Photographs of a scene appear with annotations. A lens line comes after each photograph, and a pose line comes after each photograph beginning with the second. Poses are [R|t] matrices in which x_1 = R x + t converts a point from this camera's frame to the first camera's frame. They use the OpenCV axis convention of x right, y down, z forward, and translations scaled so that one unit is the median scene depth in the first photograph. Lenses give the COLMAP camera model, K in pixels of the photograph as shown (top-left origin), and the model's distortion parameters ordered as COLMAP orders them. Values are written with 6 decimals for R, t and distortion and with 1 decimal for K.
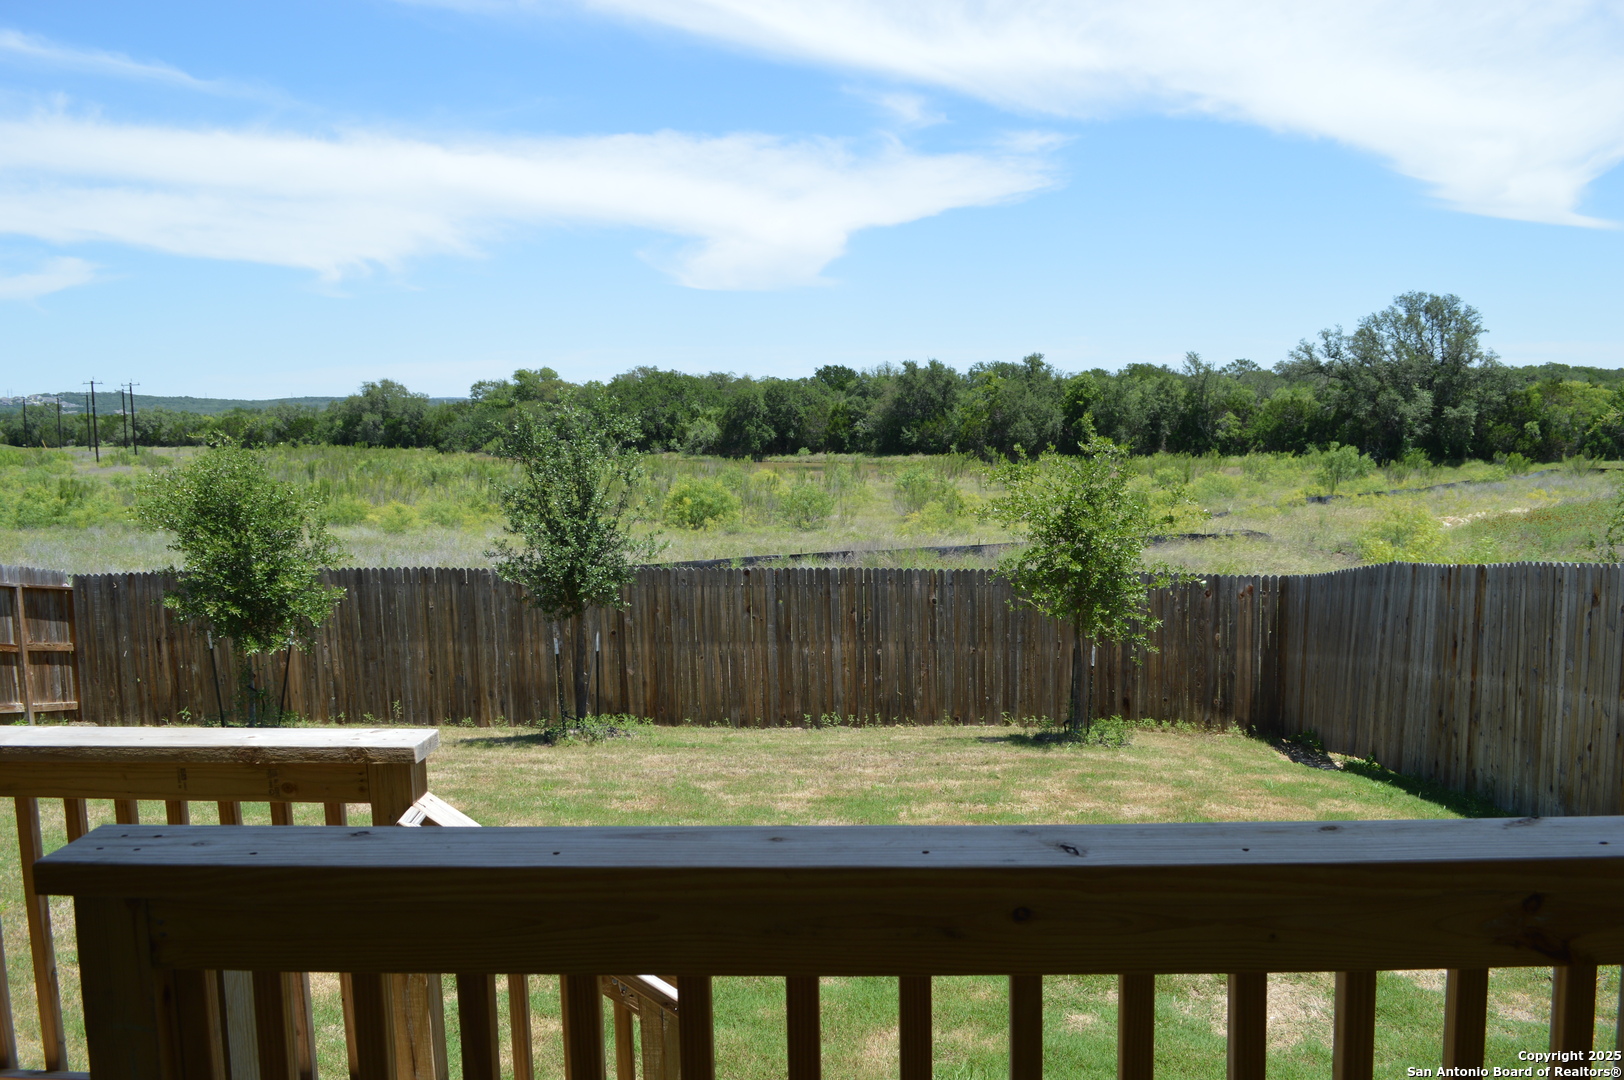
lens RADIAL K [[1308.8, 0, 810.9], [0, 1308.8, 535.5], [0, 0, 1]] dist [-0.084198, 0.018398]
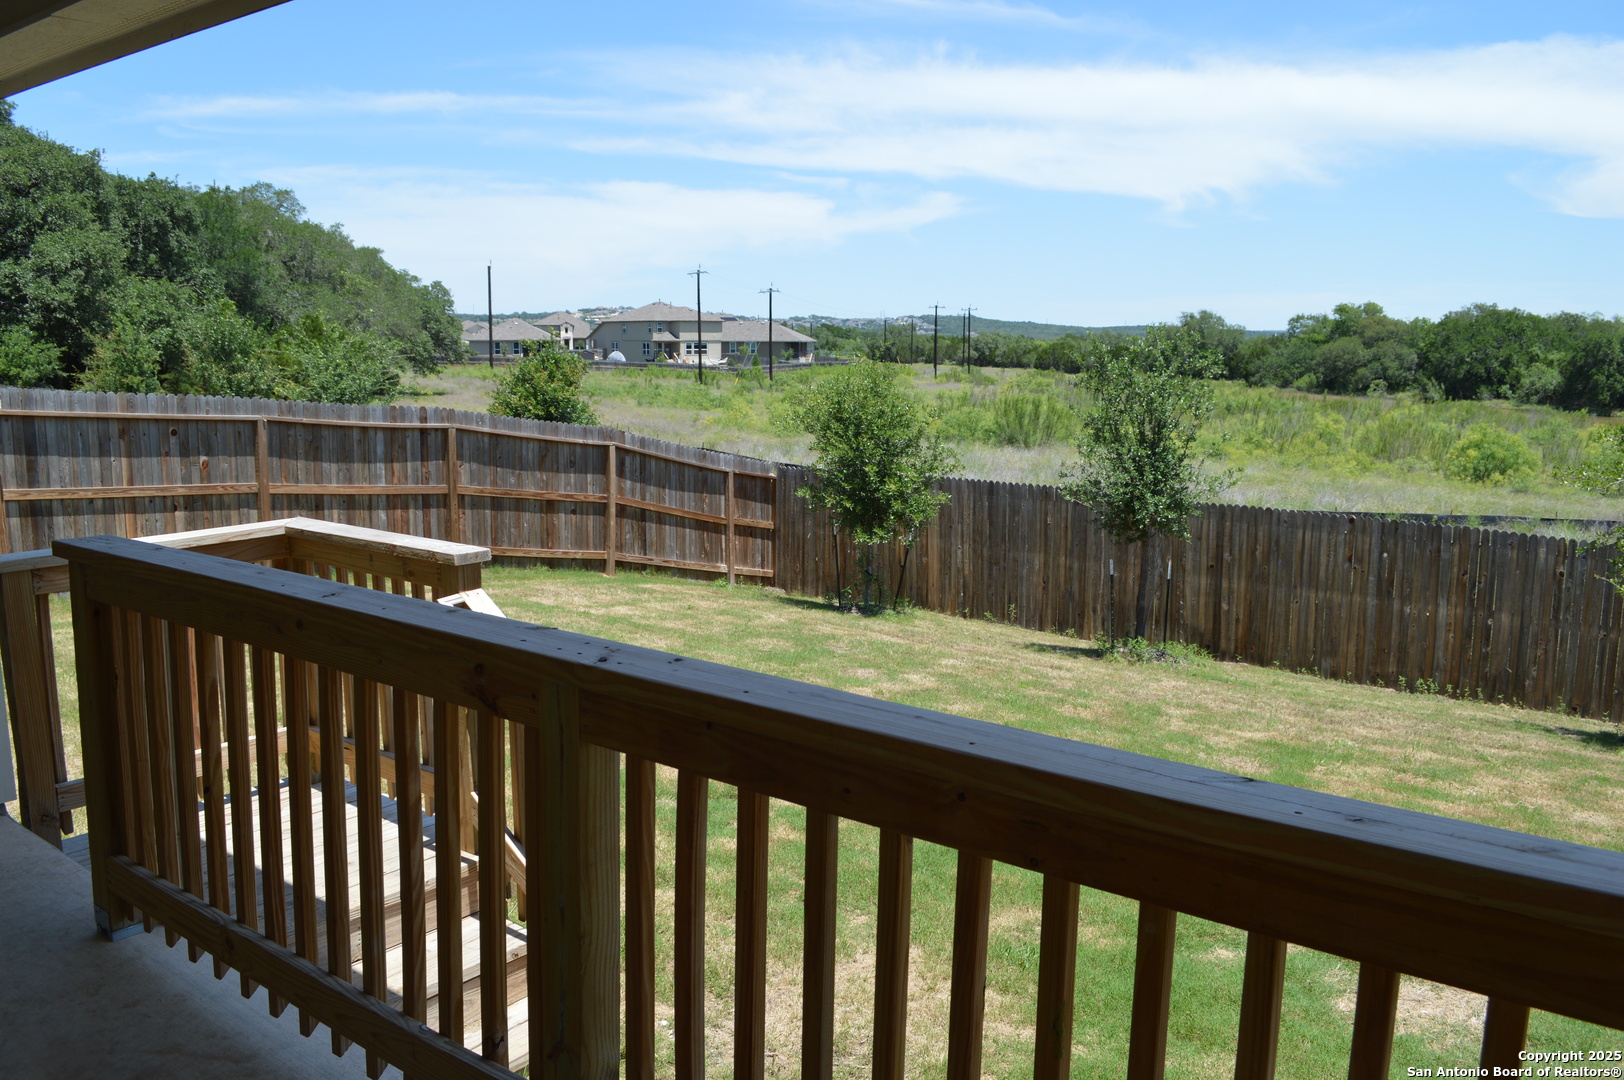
lens RADIAL K [[1308.8, 0, 811.7], [0, 1308.8, 548.9], [0, 0, 1]] dist [-0.084198, 0.018398]
pose [[0.816747, 0.114333, -0.565555, 0.163904], [-0.078891, 0.993094, 0.086835, -0.001958], [0.571578, -0.026305, 0.820126, -0.004199]]
